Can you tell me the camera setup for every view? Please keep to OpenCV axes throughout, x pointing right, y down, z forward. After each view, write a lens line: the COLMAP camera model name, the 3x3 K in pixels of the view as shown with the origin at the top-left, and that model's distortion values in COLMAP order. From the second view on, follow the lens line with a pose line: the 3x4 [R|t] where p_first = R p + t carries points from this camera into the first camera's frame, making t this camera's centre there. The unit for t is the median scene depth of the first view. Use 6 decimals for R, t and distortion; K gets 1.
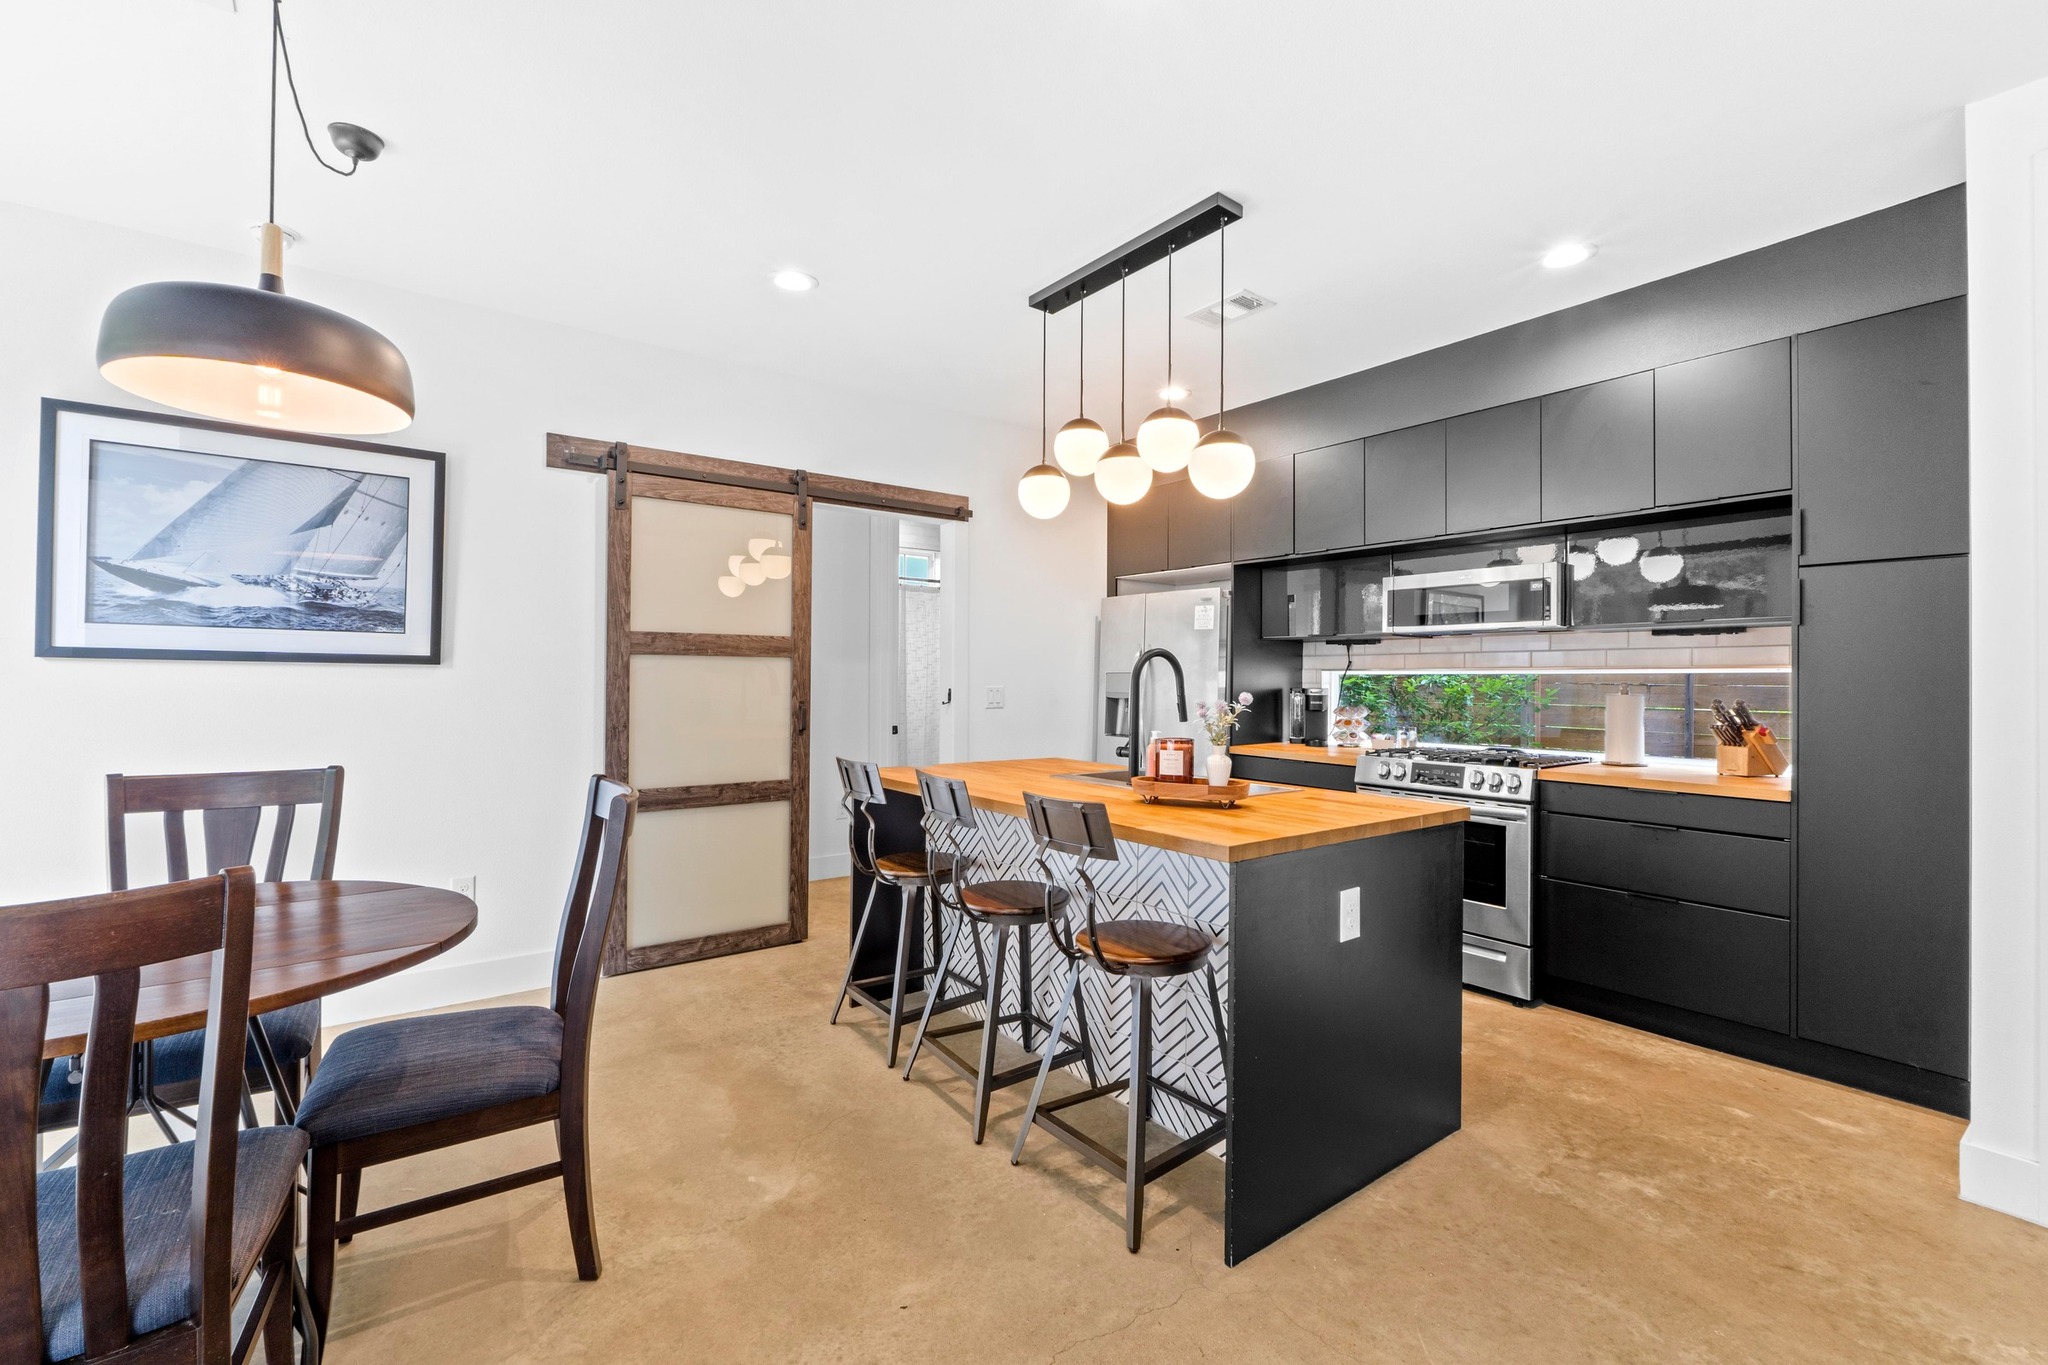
lens RADIAL K [[872.2, 0, 1015.9], [0, 872.2, 670.6], [0, 0, 1]] dist [-0.003730, -0.000462]
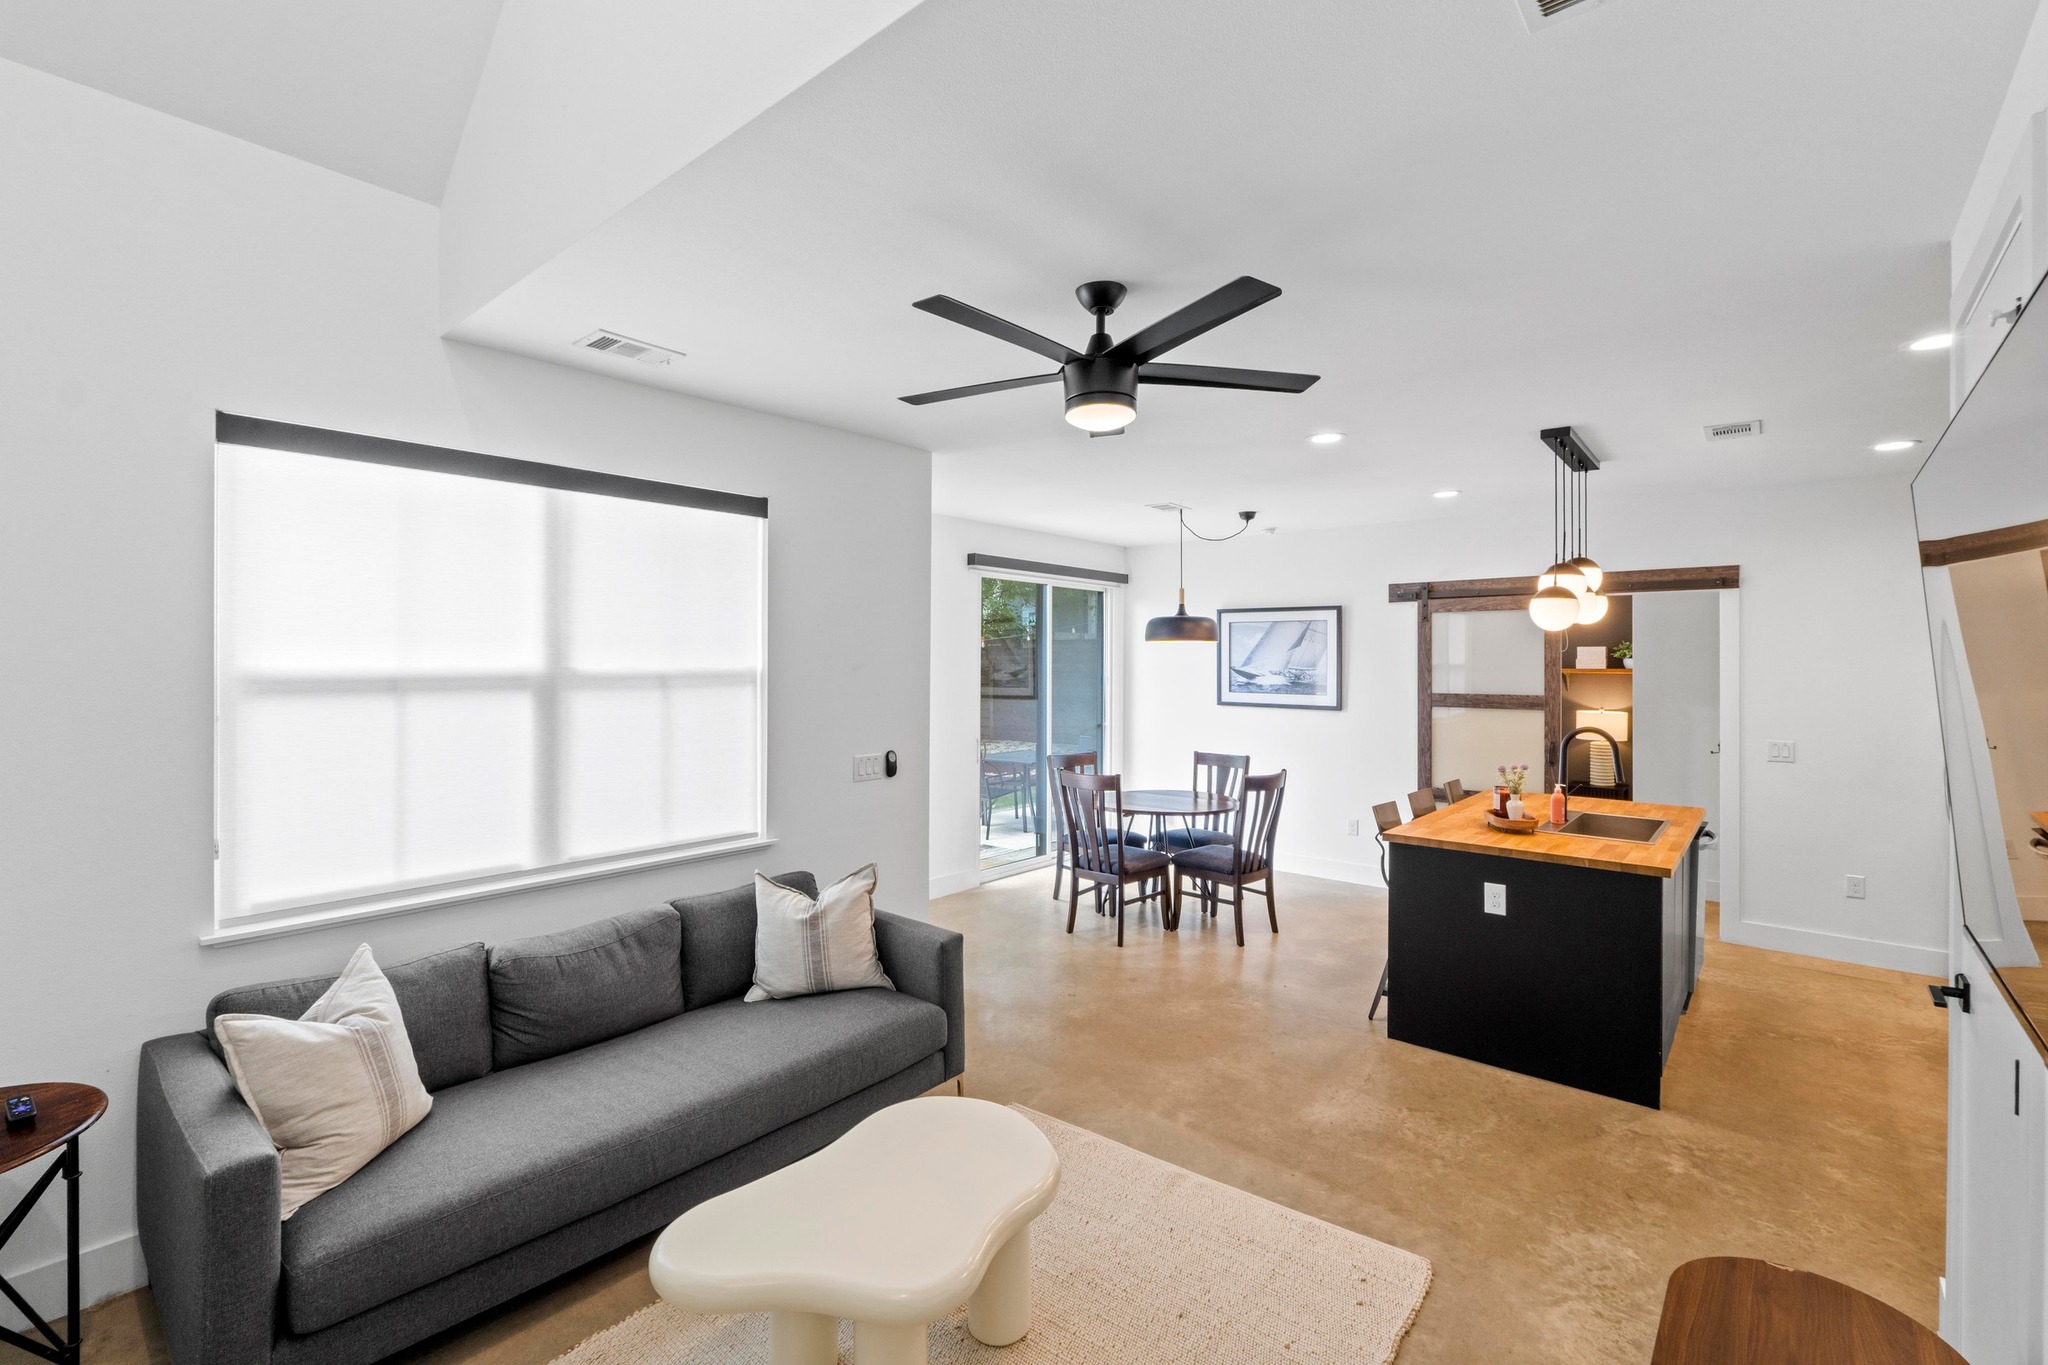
lens RADIAL K [[906.0, 0, 1017.5], [0, 906.0, 655.7], [0, 0, 1]] dist [-0.007807, 0.000115]
pose [[0.215729, -0.012843, -0.976369, 1.265939], [0.006846, 0.999909, -0.011640, -0.118817], [0.976429, -0.004173, 0.215798, -0.185789]]
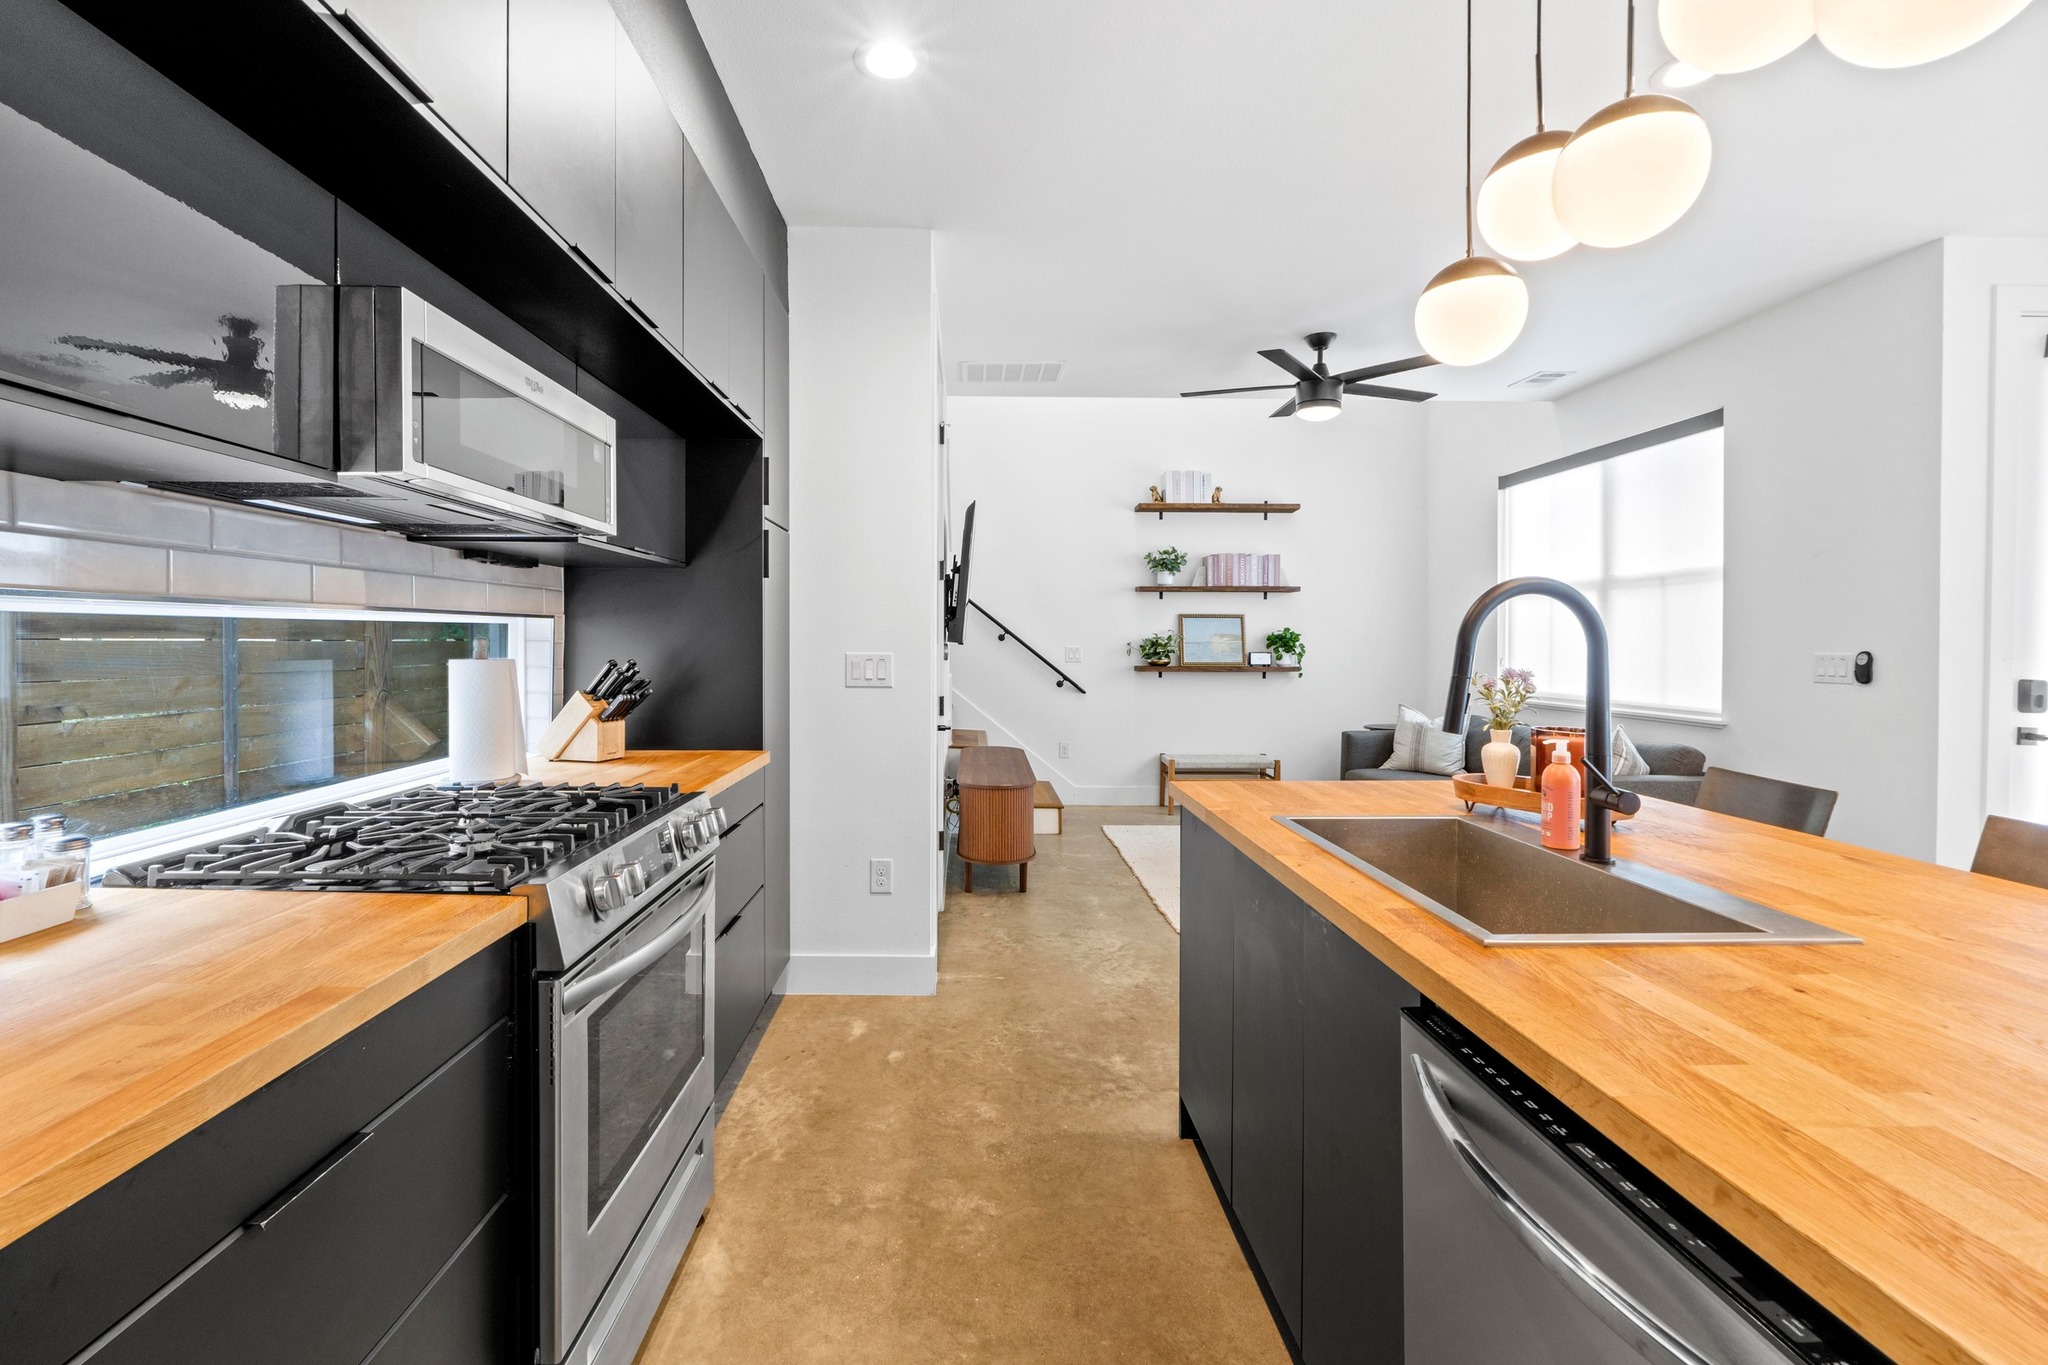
lens RADIAL K [[896.6, 0, 982.5], [0, 896.6, 648.4], [0, 0, 1]] dist [-0.002865, -0.000612]
pose [[-0.807152, -0.017678, 0.590079, 0.104031], [-0.016095, 0.999839, 0.007937, 0.012350], [-0.590124, -0.003091, -0.807306, 1.444701]]
